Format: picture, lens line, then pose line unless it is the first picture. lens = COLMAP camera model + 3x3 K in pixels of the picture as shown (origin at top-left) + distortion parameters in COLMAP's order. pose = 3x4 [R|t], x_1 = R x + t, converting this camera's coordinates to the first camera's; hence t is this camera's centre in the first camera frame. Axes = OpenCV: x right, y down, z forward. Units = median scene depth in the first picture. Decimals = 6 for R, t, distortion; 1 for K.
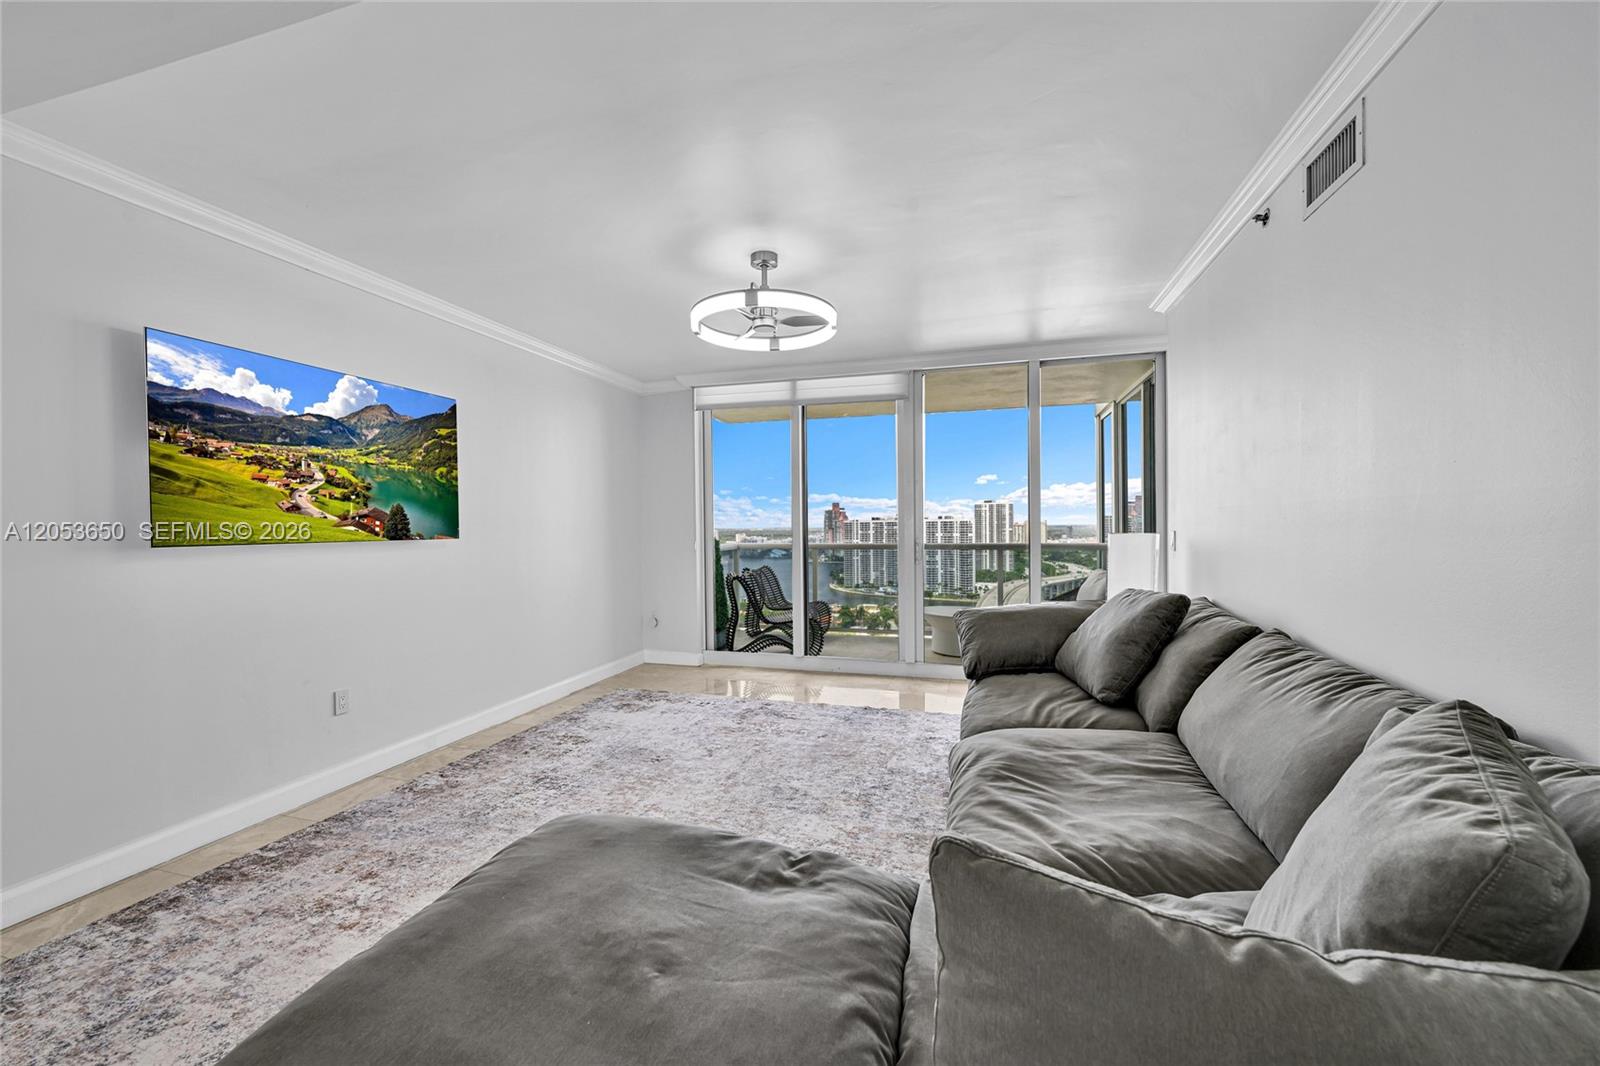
lens RADIAL K [[648.5, 0, 794.5], [0, 648.5, 530.2], [0, 0, 1]] dist [-0.000156, -0.000252]
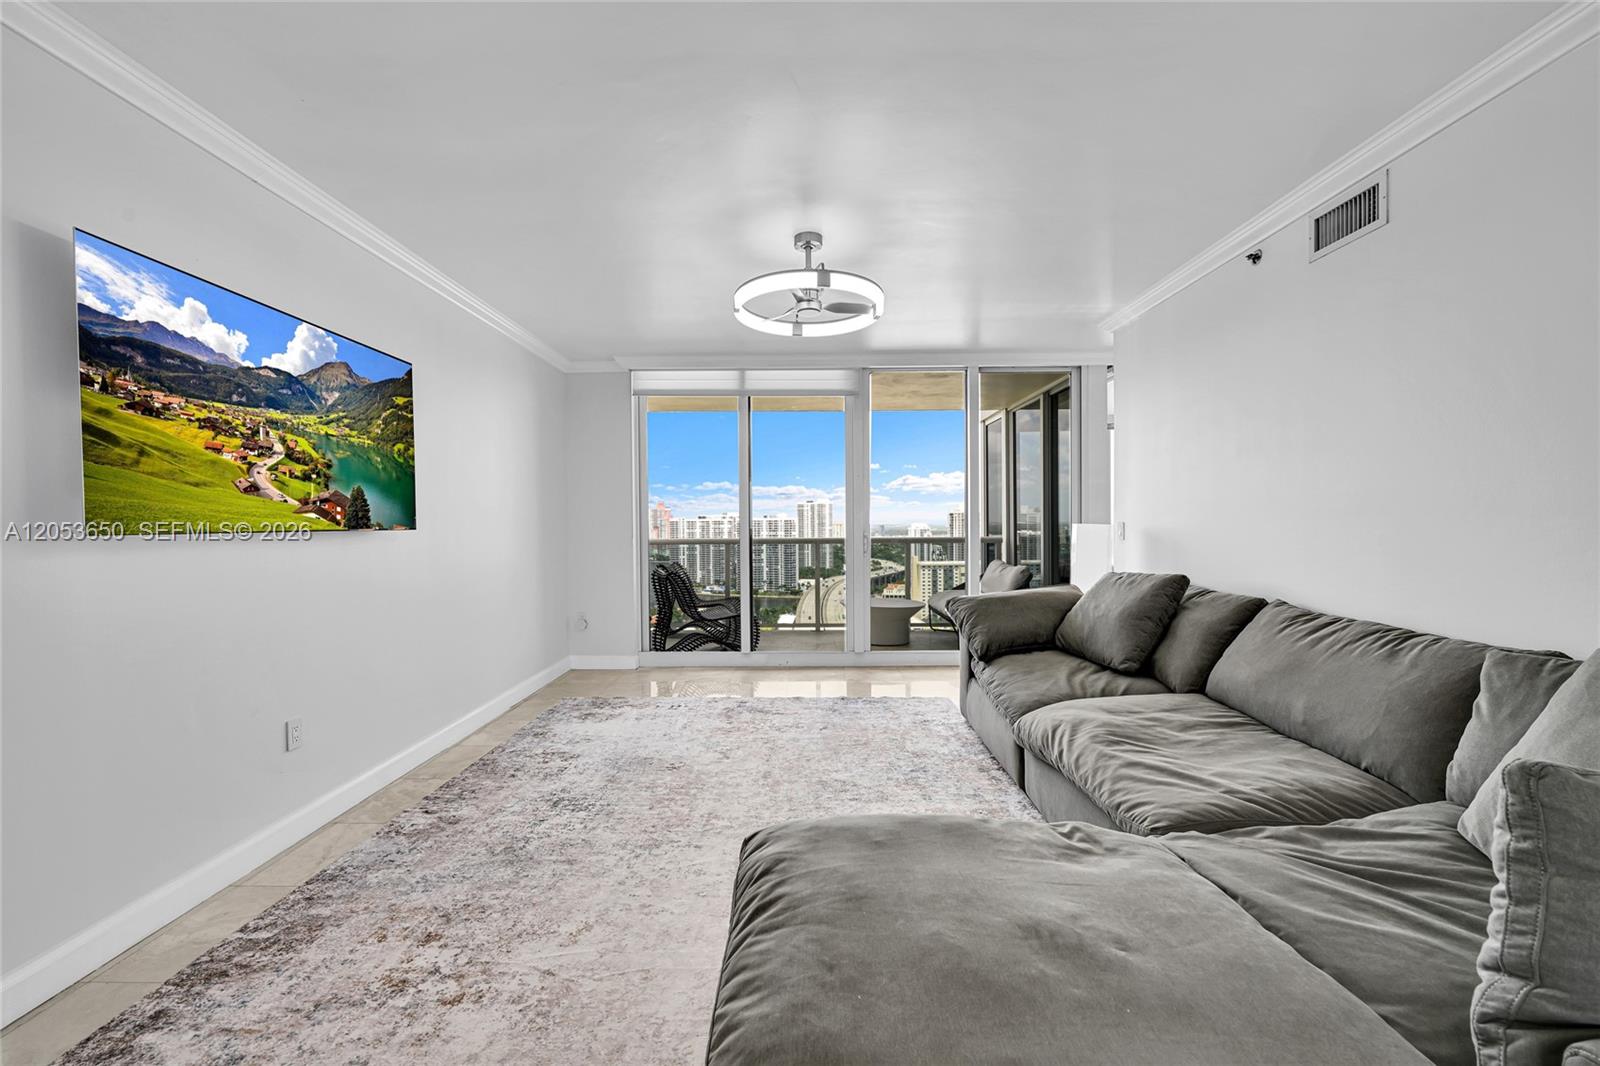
lens RADIAL K [[647.2, 0, 804.5], [0, 647.2, 536.6], [0, 0, 1]] dist [-0.001670, 0.000248]
pose [[0.959479, -0.004120, 0.281750, -0.346171], [0.000816, 0.999930, 0.011841, 0.014688], [-0.281779, -0.011132, 0.959415, 0.073437]]
